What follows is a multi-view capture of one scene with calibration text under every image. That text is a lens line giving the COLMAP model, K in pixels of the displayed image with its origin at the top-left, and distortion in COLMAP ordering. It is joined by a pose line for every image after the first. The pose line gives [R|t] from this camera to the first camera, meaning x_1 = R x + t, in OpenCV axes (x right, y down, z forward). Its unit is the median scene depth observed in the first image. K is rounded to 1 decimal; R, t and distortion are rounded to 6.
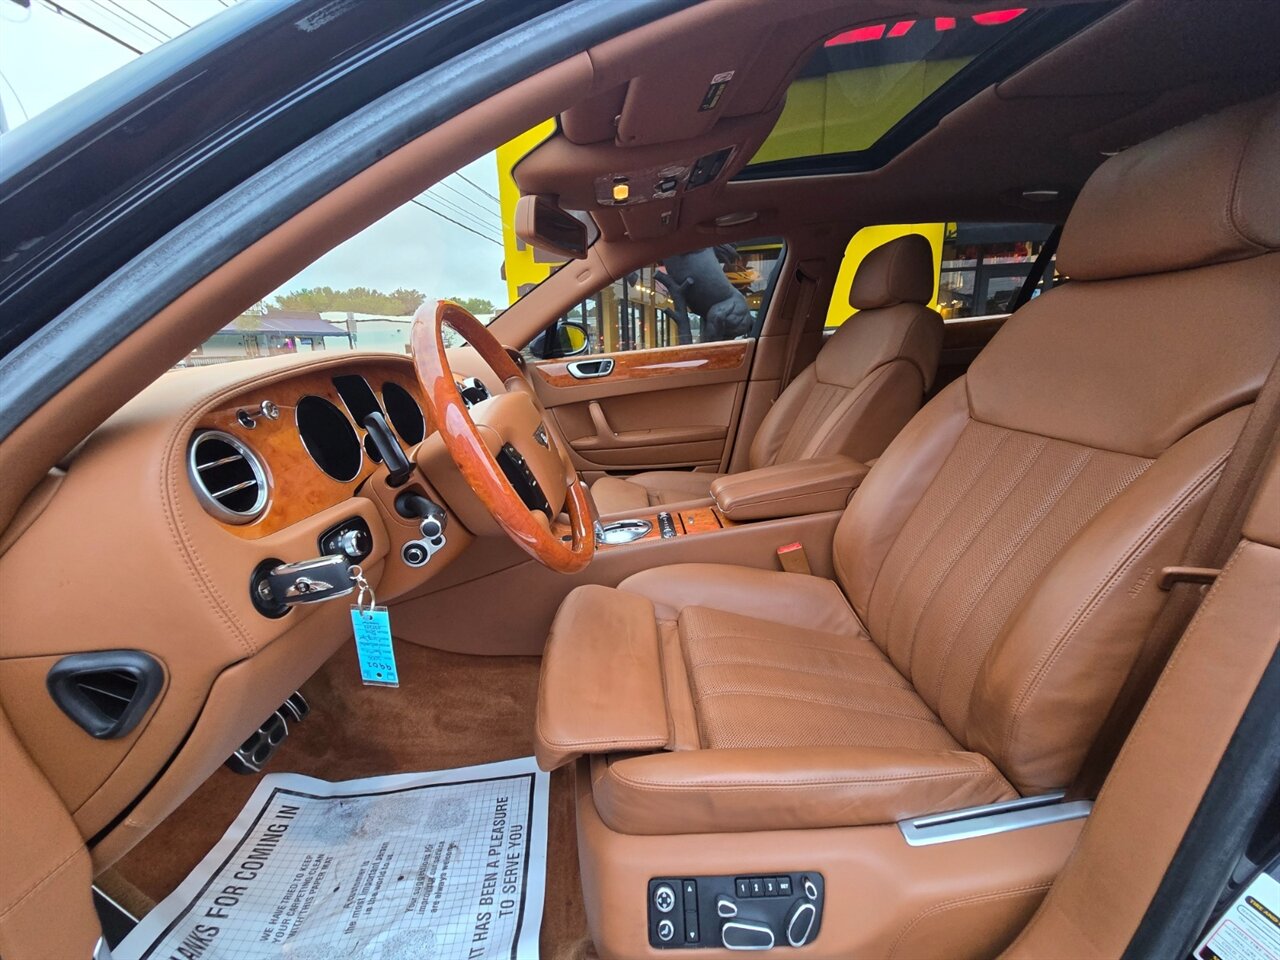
lens RADIAL K [[524.9, 0, 642.7], [0, 524.9, 477.9], [0, 0, 1]] dist [-0.007111, 0.000412]
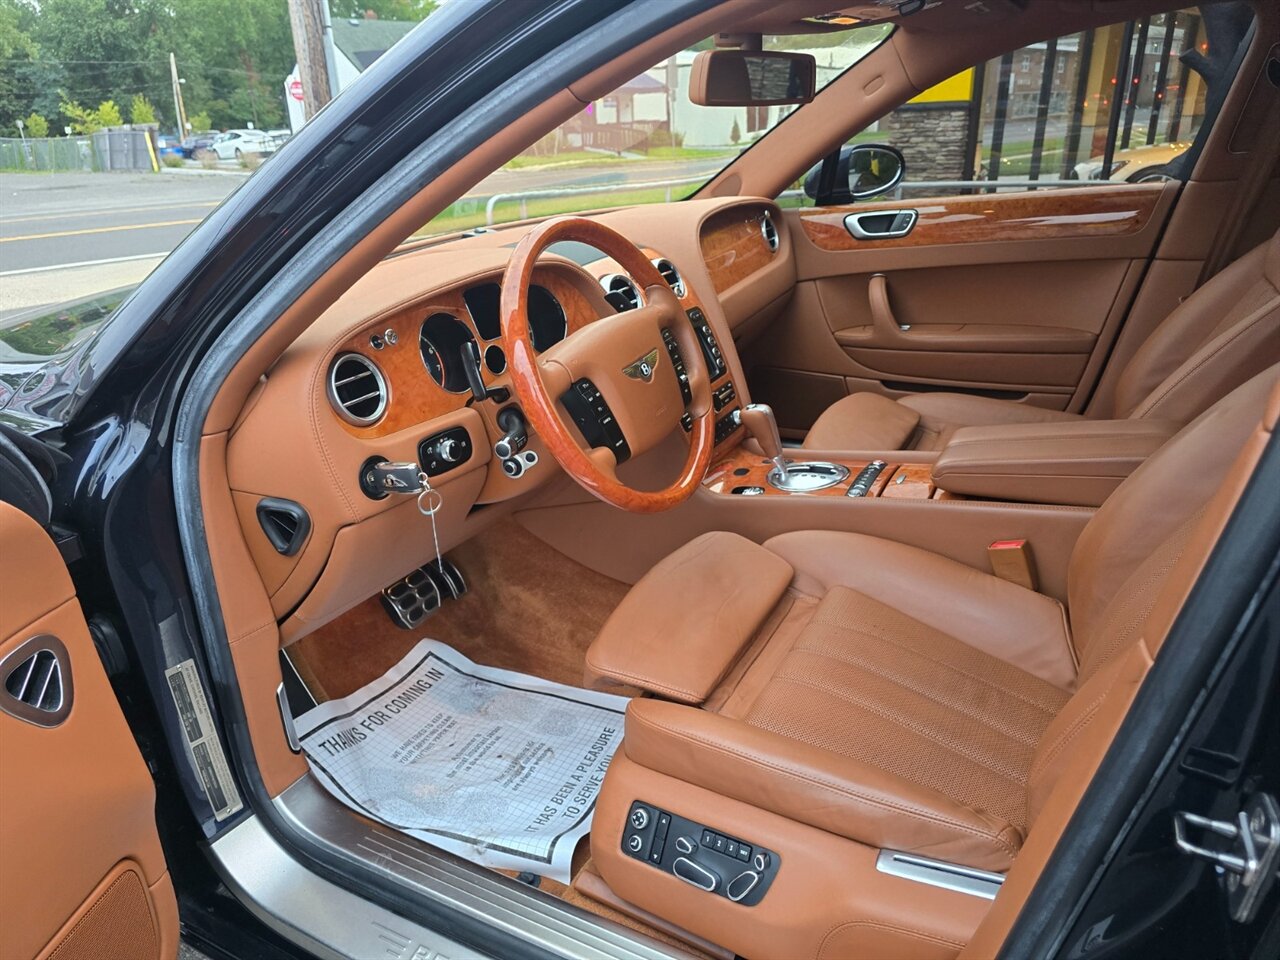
lens RADIAL K [[861.1, 0, 635.4], [0, 861.1, 497.7], [0, 0, 1]] dist [0.049108, -0.050643]
pose [[0.861112, 0.200047, -0.467405, 0.716141], [-0.112562, 0.971537, 0.208435, -0.217488], [0.495798, -0.126874, 0.859120, -0.460622]]
